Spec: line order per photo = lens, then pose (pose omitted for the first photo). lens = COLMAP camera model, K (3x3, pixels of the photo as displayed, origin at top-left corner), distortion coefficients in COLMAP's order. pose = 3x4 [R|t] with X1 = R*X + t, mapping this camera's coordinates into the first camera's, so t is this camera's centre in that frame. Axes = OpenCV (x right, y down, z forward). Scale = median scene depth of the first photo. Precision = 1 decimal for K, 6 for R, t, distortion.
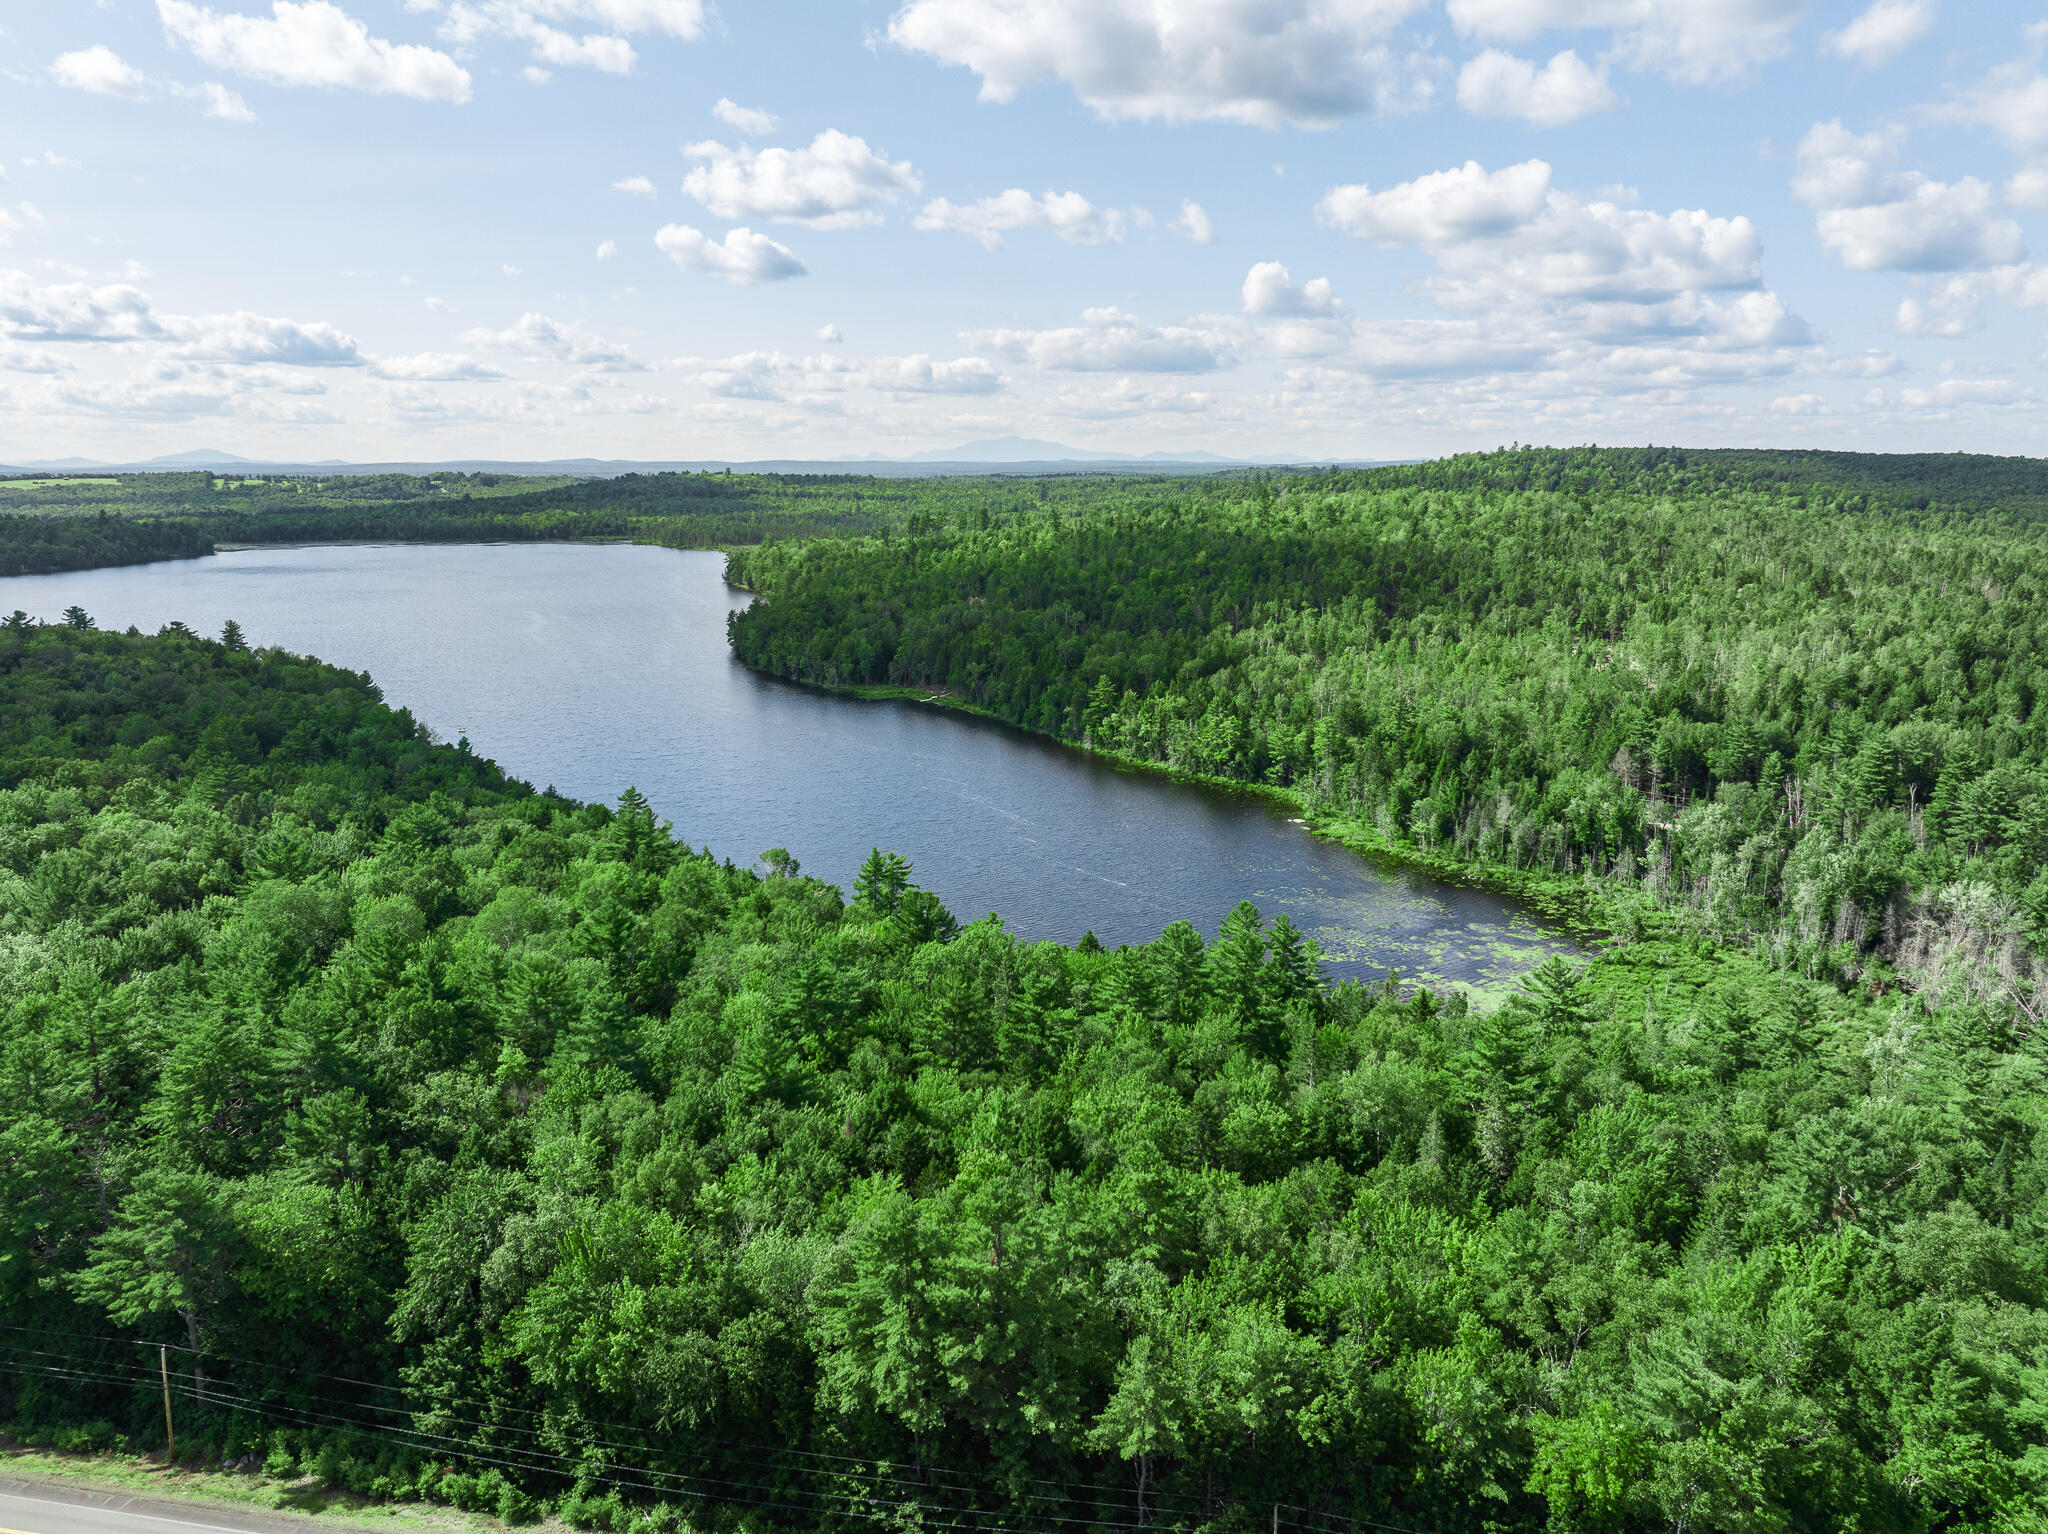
lens RADIAL K [[1433.8, 0, 1032.3], [0, 1433.8, 733.1], [0, 0, 1]] dist [-0.045745, 0.005788]
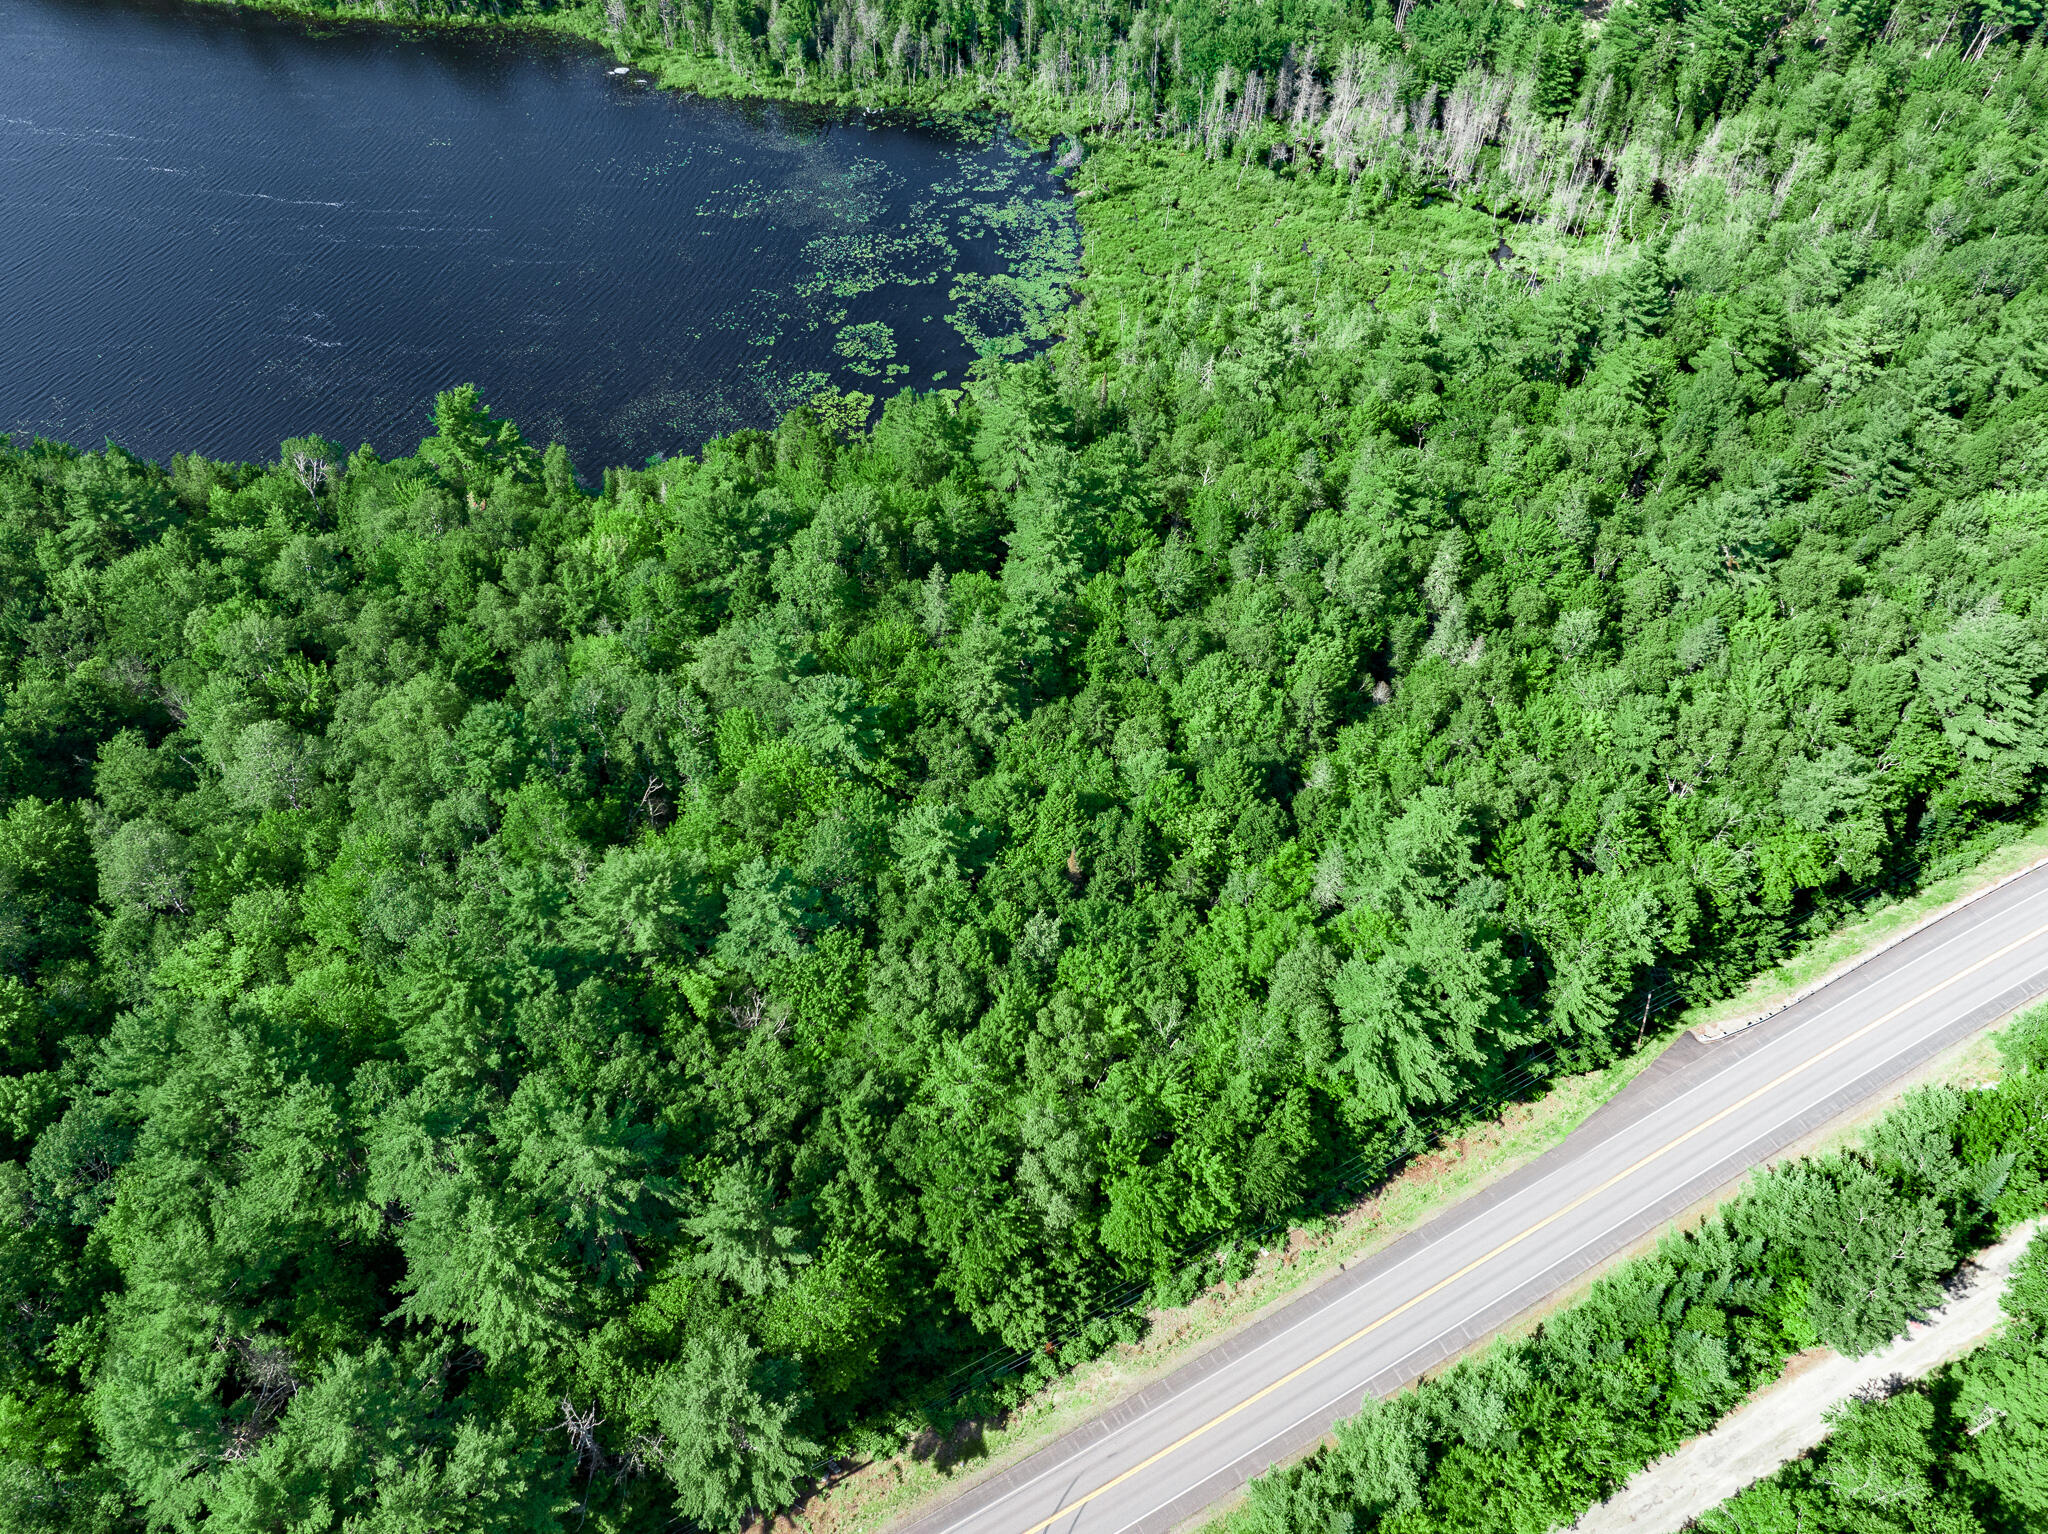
lens RADIAL K [[1433.8, 0, 1032.3], [0, 1433.8, 733.1], [0, 0, 1]] dist [-0.045745, 0.005788]
pose [[0.751180, -0.492329, 0.439705, -0.212511], [0.115487, 0.753868, 0.646796, -0.172847], [-0.649916, -0.435080, 0.623148, 0.166227]]
